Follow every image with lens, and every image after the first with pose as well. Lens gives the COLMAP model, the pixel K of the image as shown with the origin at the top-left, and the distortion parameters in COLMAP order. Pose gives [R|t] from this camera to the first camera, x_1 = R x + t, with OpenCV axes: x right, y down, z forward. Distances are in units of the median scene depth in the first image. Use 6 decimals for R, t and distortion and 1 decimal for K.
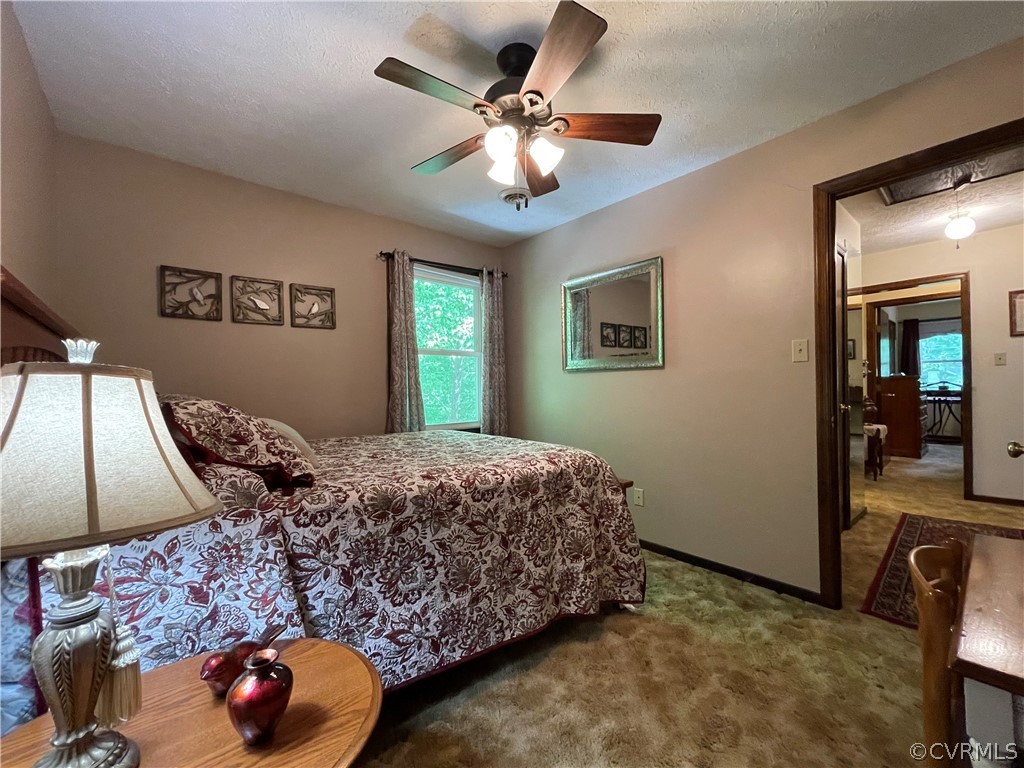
lens RADIAL K [[414.7, 0, 502.5], [0, 414.7, 389.1], [0, 0, 1]] dist [-0.002200, 0.000829]
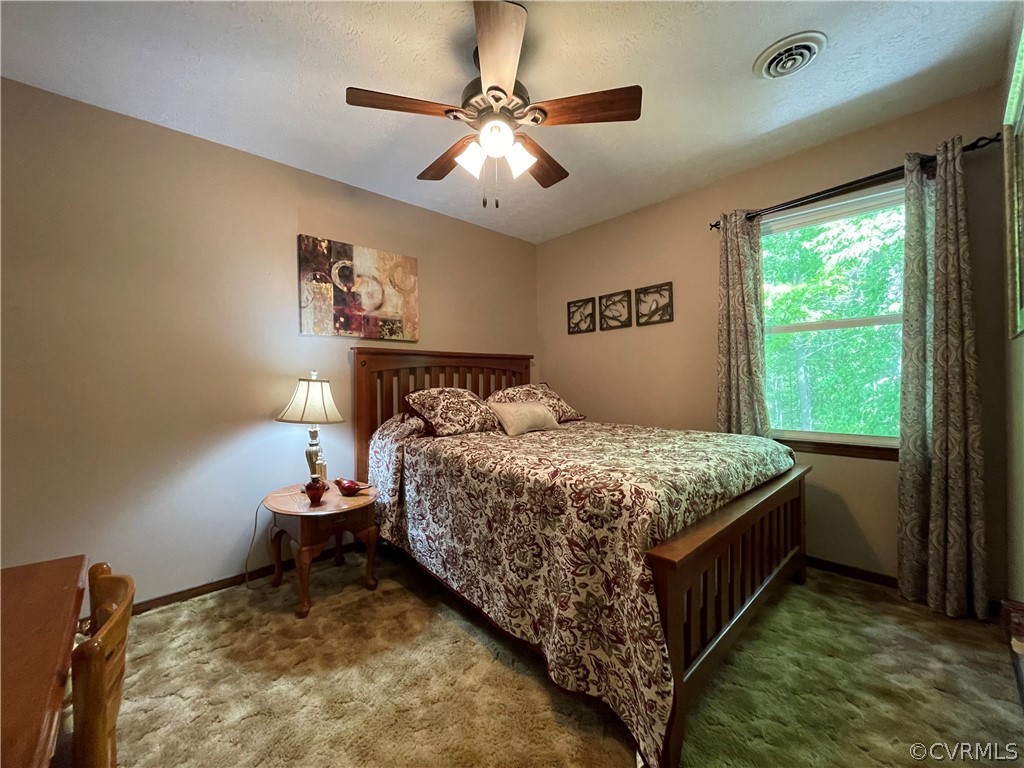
lens RADIAL K [[414.7, 0, 505.6], [0, 414.7, 383.5], [0, 0, 1]] dist [-0.002200, 0.000829]
pose [[0.044502, 0.016420, -0.998874, 1.048022], [0.009006, 0.999818, 0.016837, -0.022087], [0.998969, -0.009745, 0.044346, 0.957850]]
